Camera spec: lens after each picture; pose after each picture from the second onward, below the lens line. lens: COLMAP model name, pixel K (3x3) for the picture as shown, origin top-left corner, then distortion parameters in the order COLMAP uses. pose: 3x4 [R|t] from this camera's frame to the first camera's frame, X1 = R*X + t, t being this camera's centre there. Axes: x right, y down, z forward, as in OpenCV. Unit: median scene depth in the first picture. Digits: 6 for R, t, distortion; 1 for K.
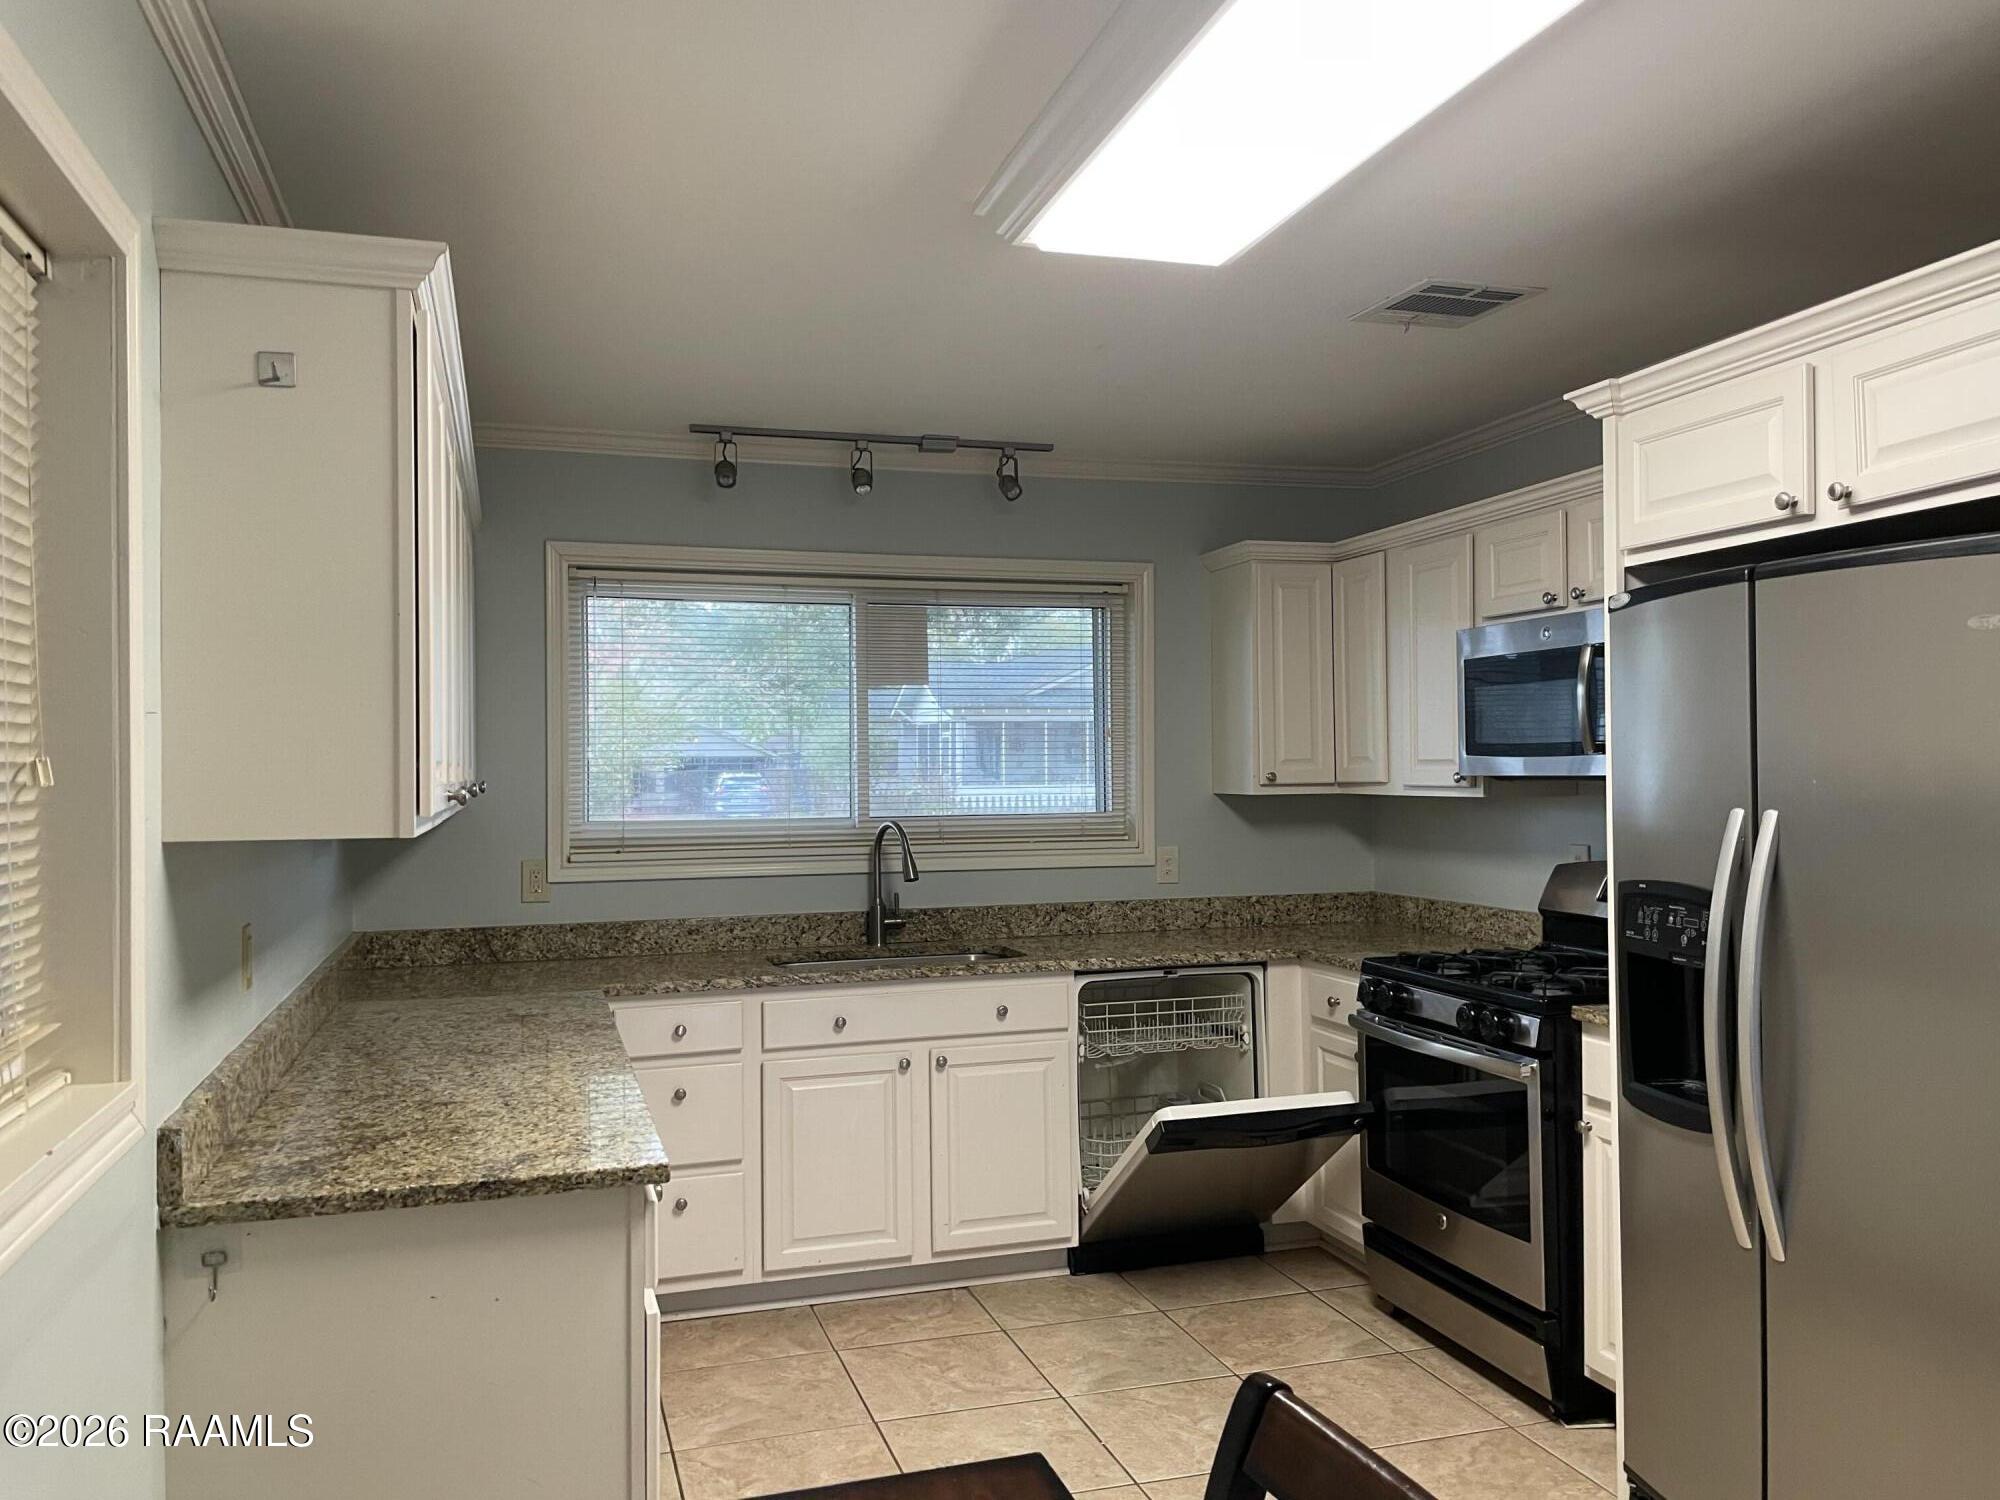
lens RADIAL K [[1497.7, 0, 984.2], [0, 1497.7, 751.5], [0, 0, 1]] dist [0.120403, -0.197163]
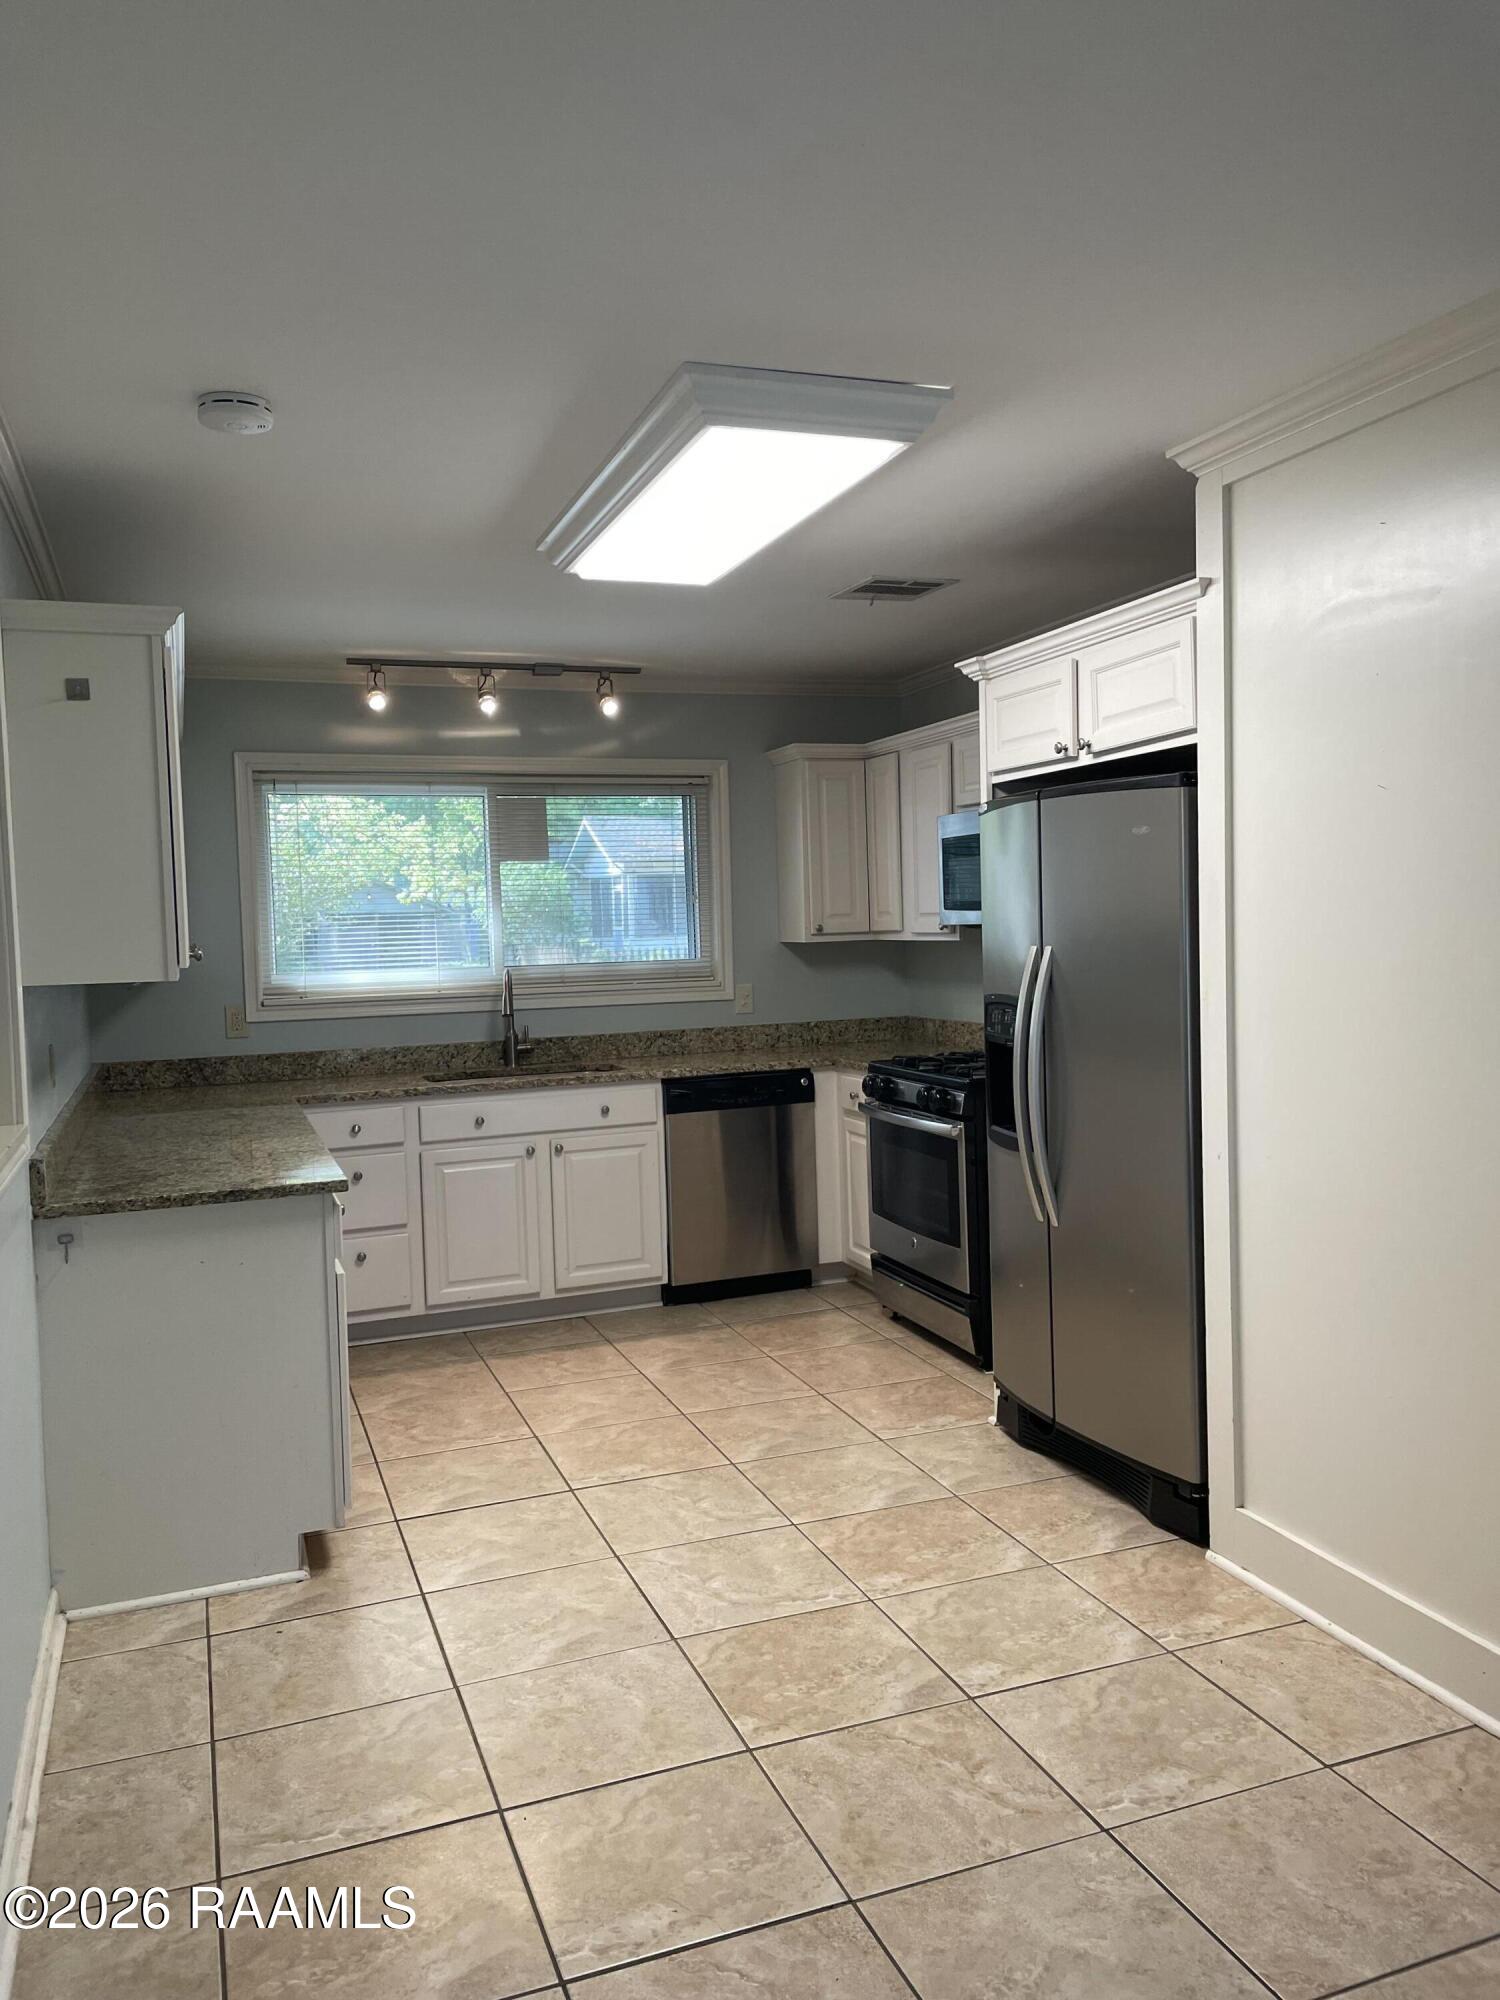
lens RADIAL K [[1497.7, 0, 760.5], [0, 1497.7, 991.9], [0, 0, 1]] dist [0.120403, -0.197163]
pose [[0.997812, -0.022913, 0.062022, 0.072773], [0.019161, 0.997988, 0.060431, -0.008498], [-0.063282, -0.059111, 0.996244, -0.333443]]
